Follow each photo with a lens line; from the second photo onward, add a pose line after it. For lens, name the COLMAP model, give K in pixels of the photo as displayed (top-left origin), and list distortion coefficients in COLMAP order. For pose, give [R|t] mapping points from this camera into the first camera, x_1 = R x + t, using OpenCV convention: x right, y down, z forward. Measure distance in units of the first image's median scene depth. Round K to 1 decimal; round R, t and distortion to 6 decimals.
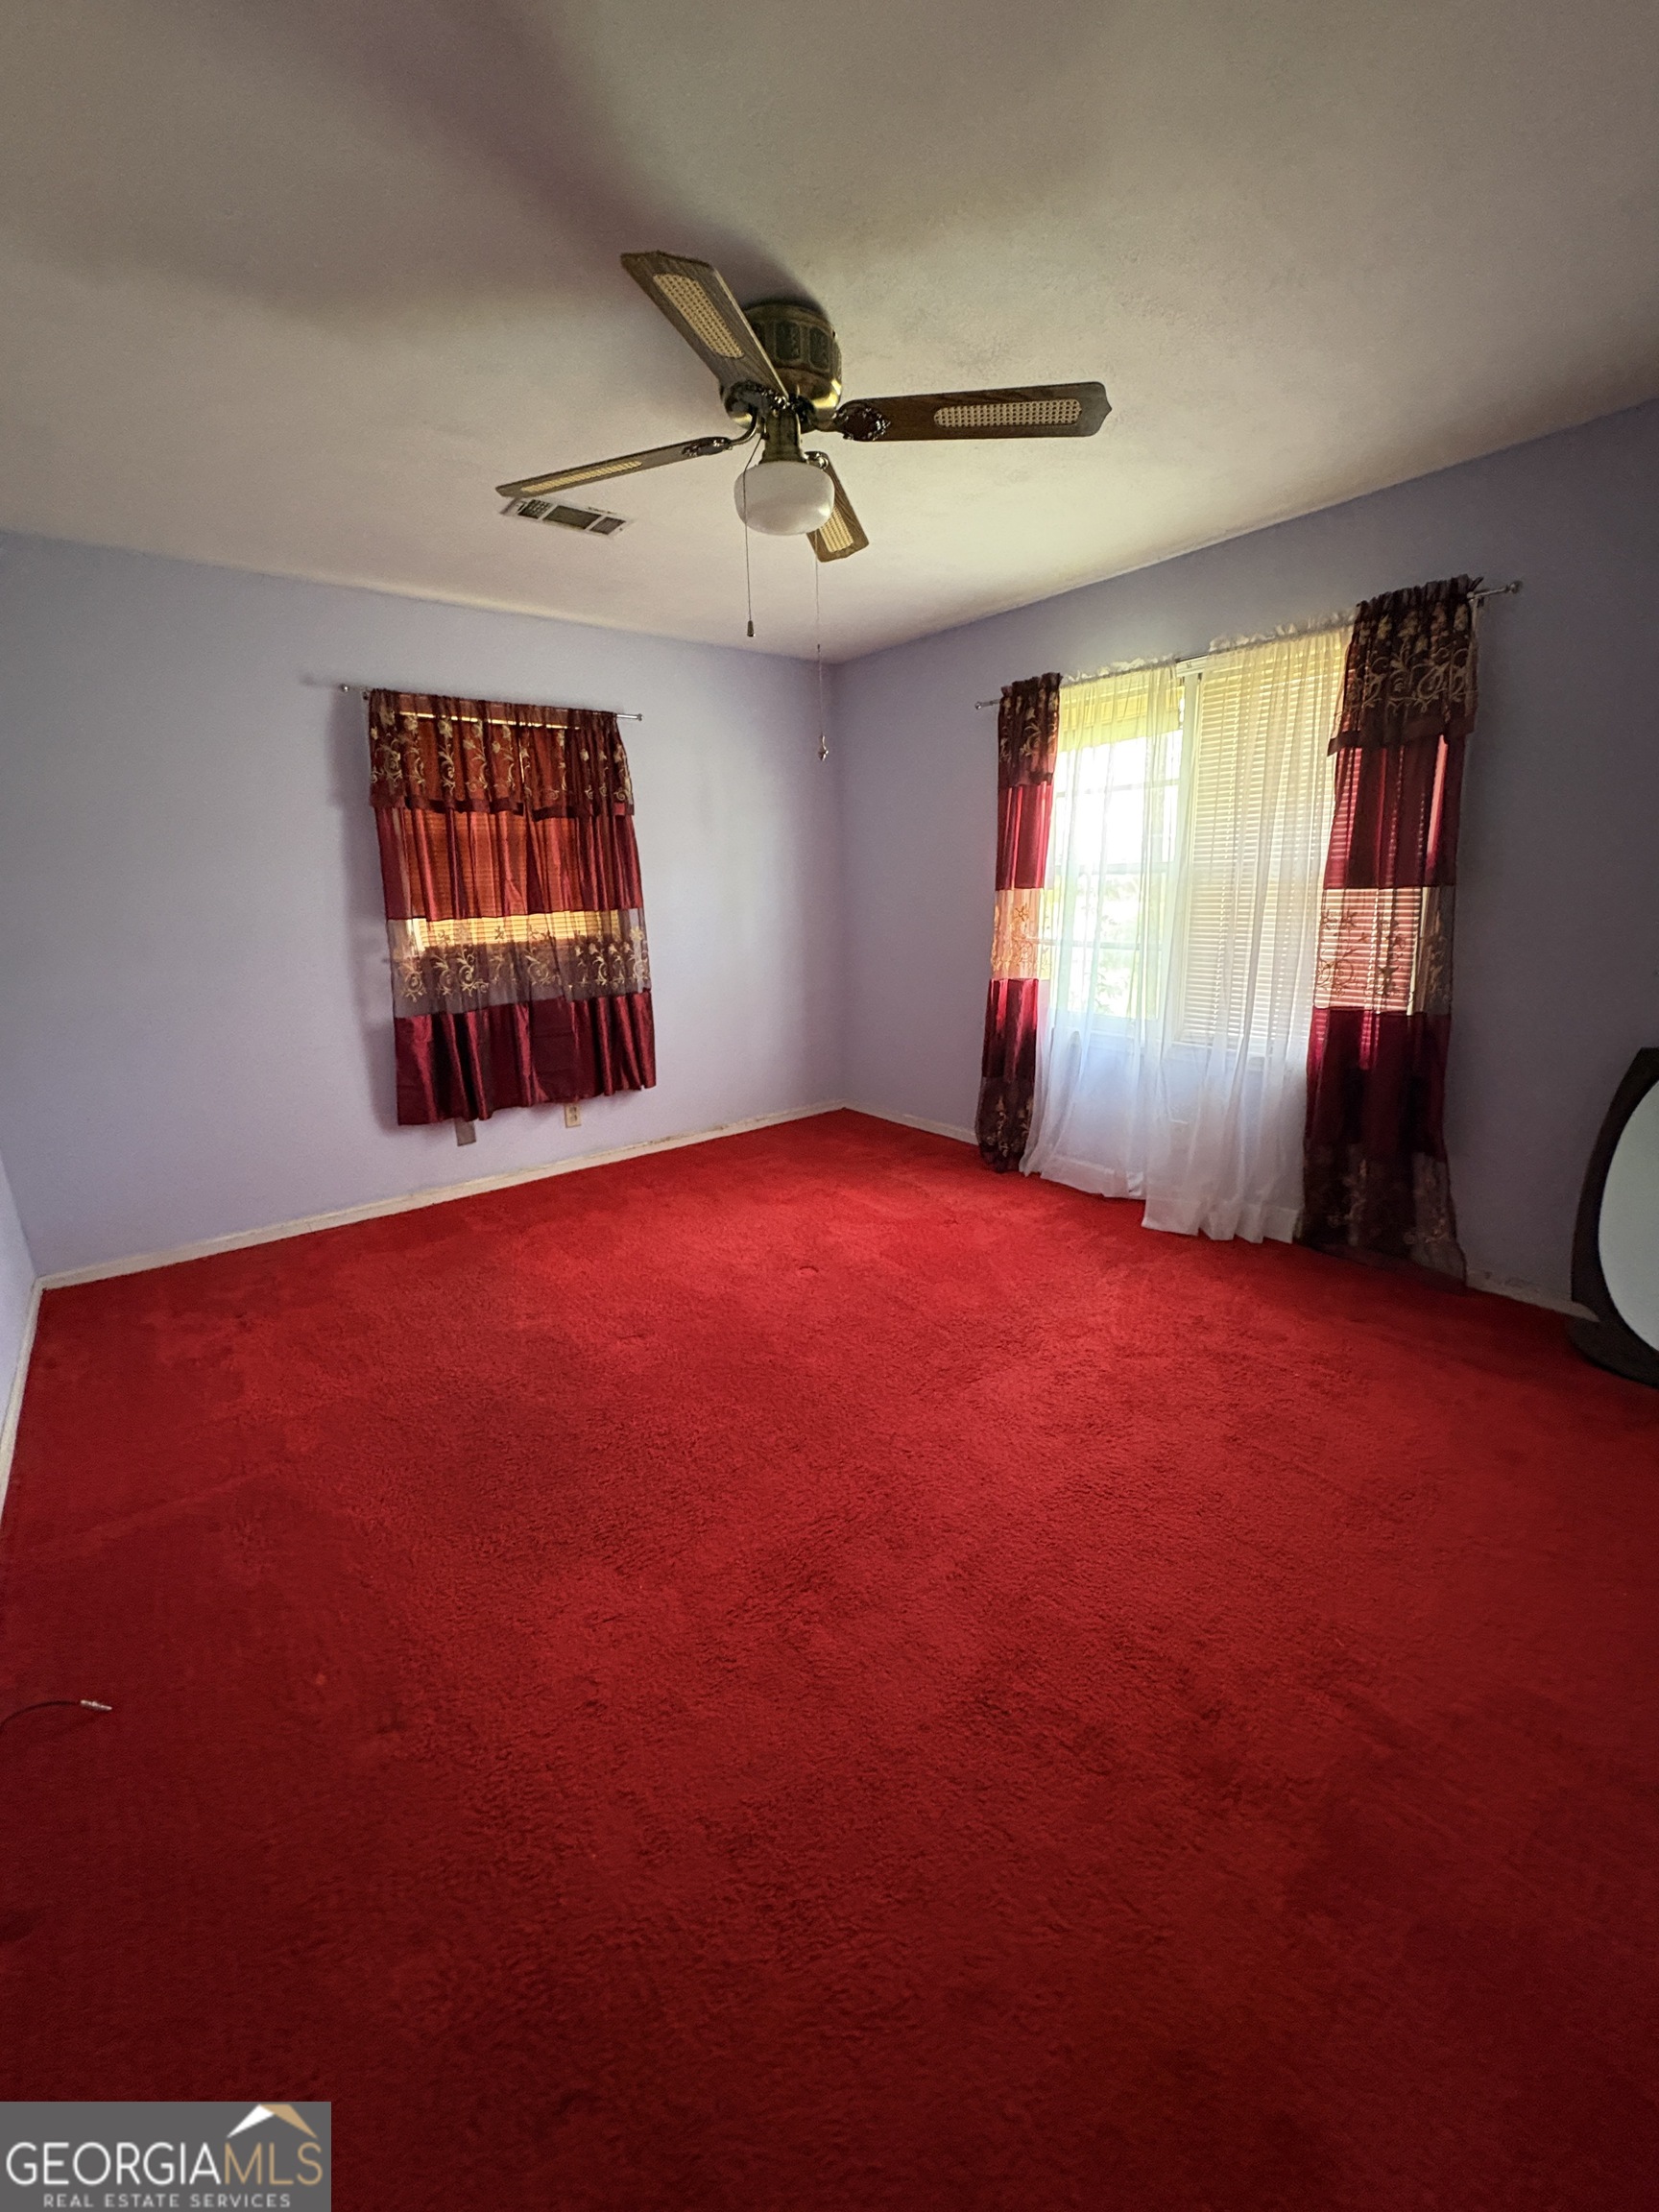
lens RADIAL K [[876.6, 0, 829.5], [0, 876.6, 1106.0], [0, 0, 1]] dist [-0.002428, -0.000079]
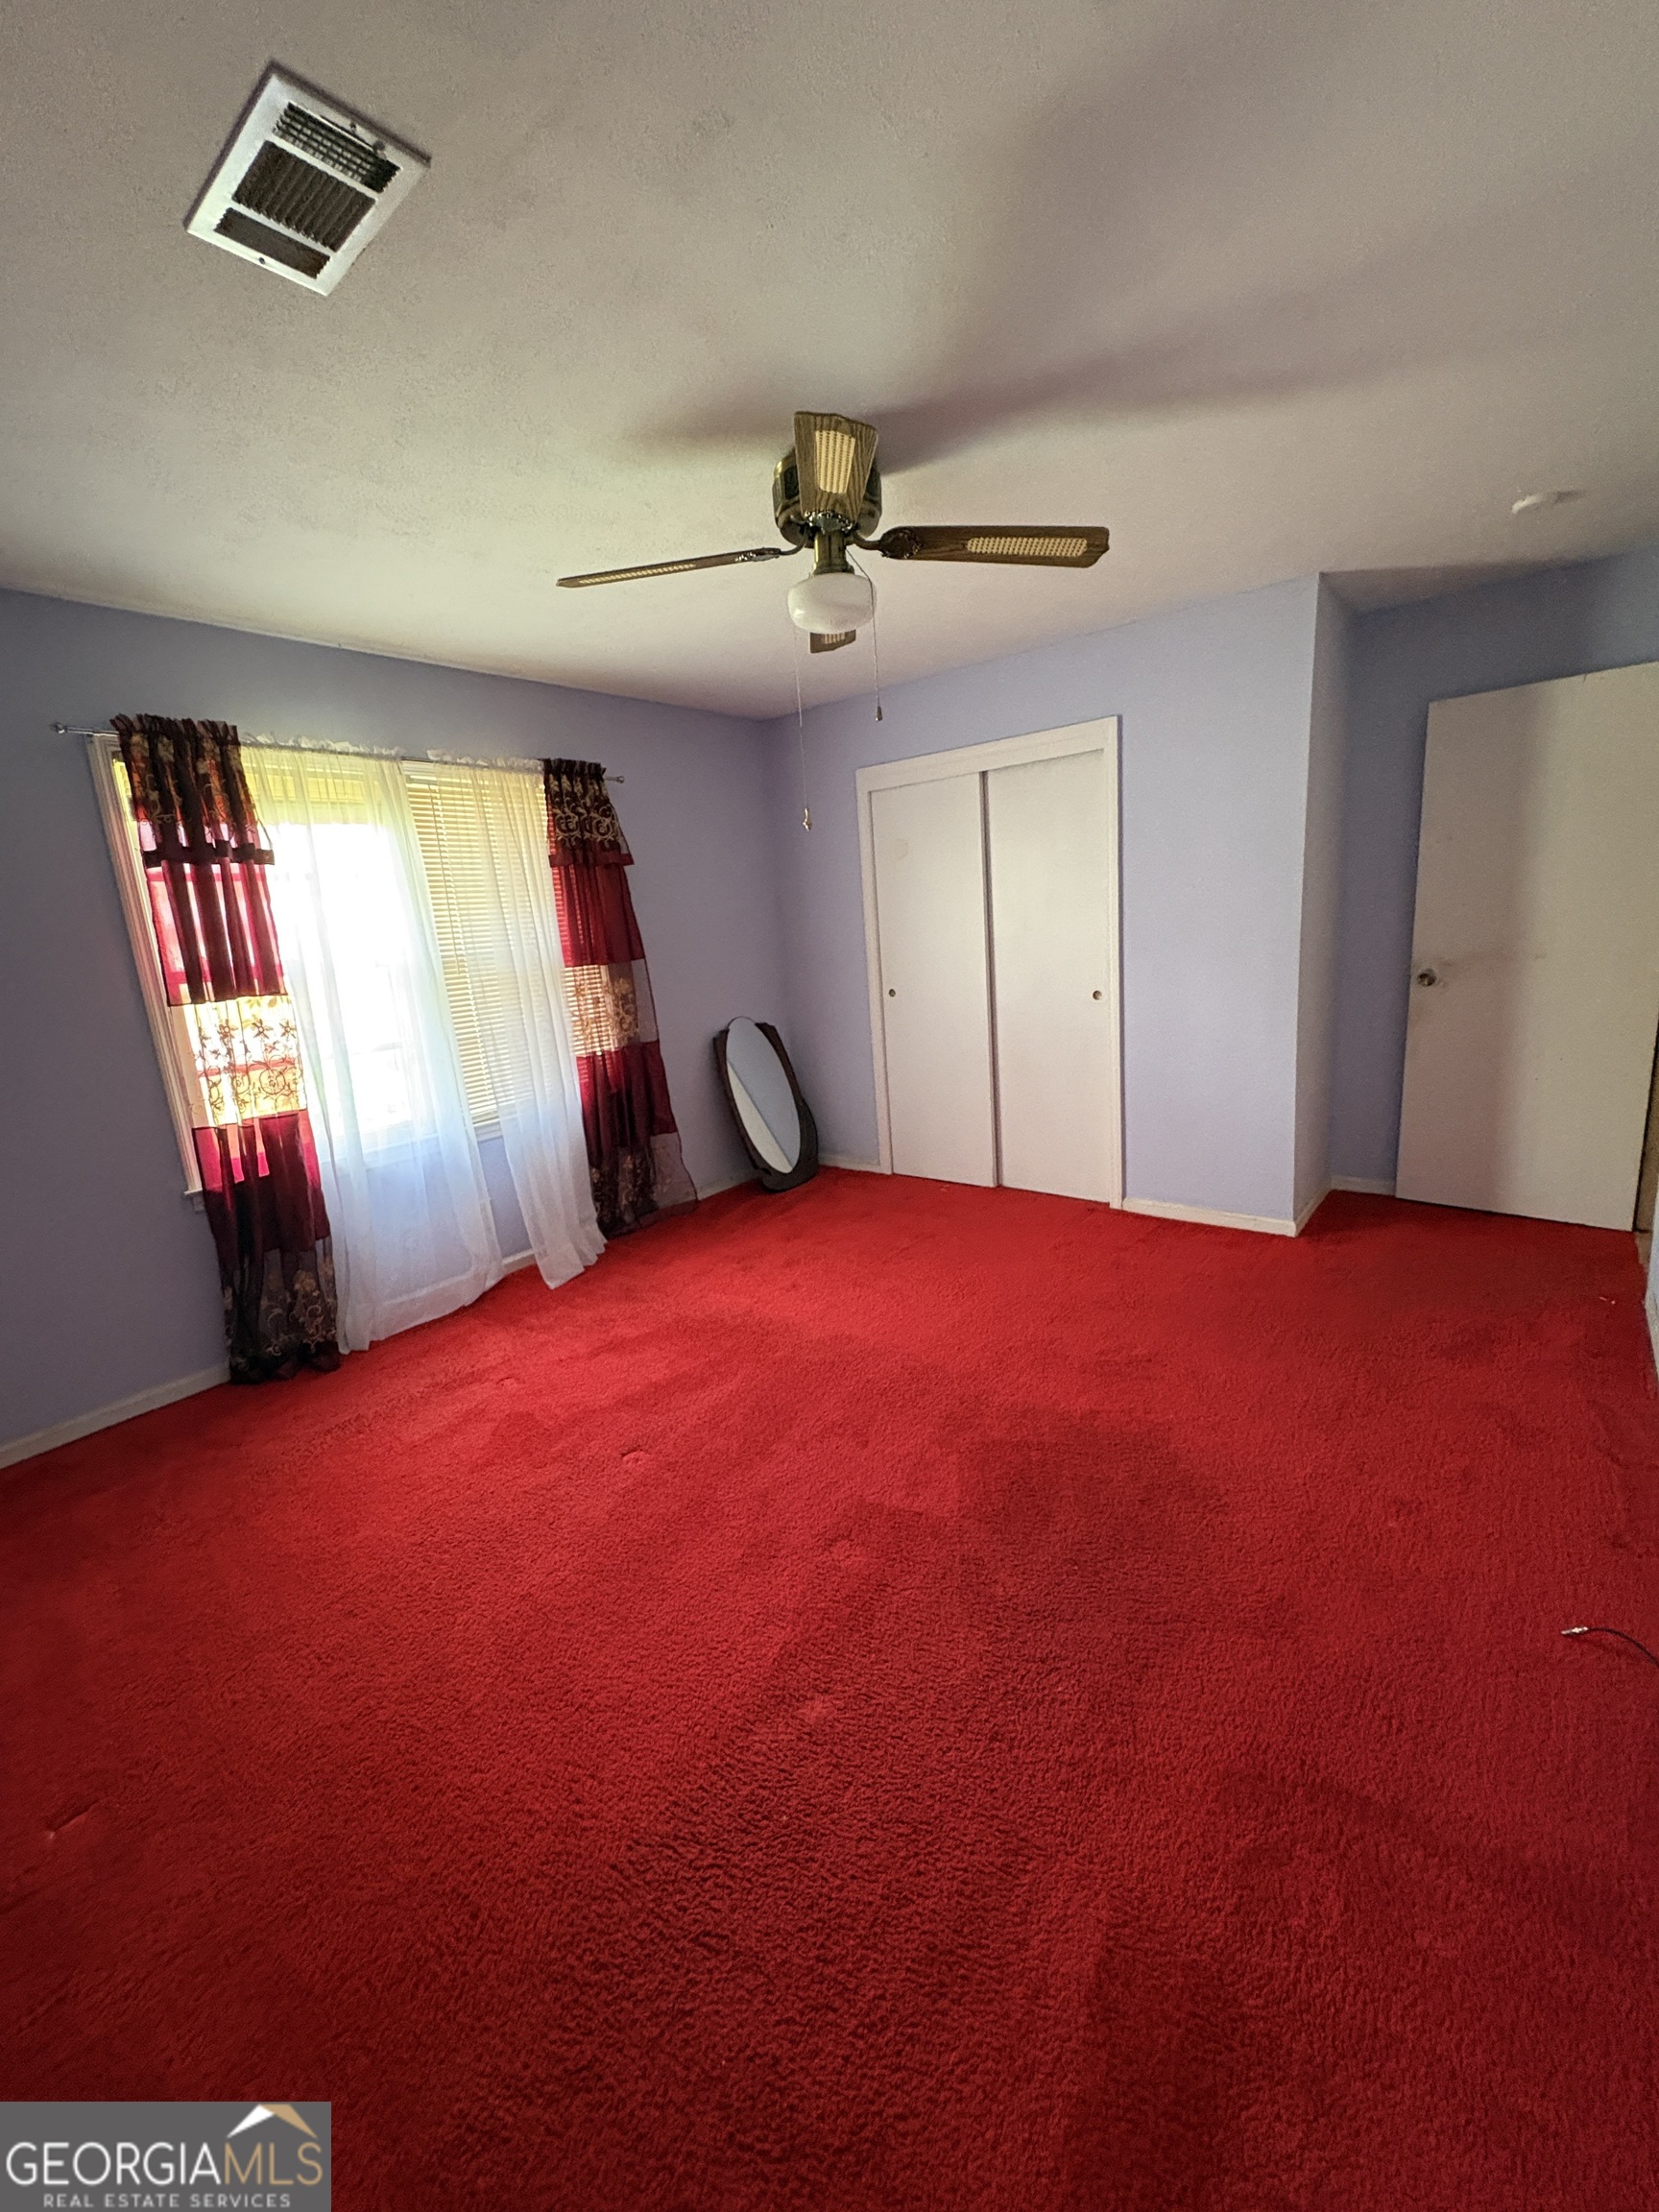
lens RADIAL K [[876.6, 0, 829.5], [0, 876.6, 1106.0], [0, 0, 1]] dist [-0.002428, -0.000079]
pose [[-0.202313, -0.152071, 0.967442, -0.726430], [0.328966, 0.919916, 0.213394, -0.187393], [-0.922416, 0.361428, -0.136085, 0.806952]]
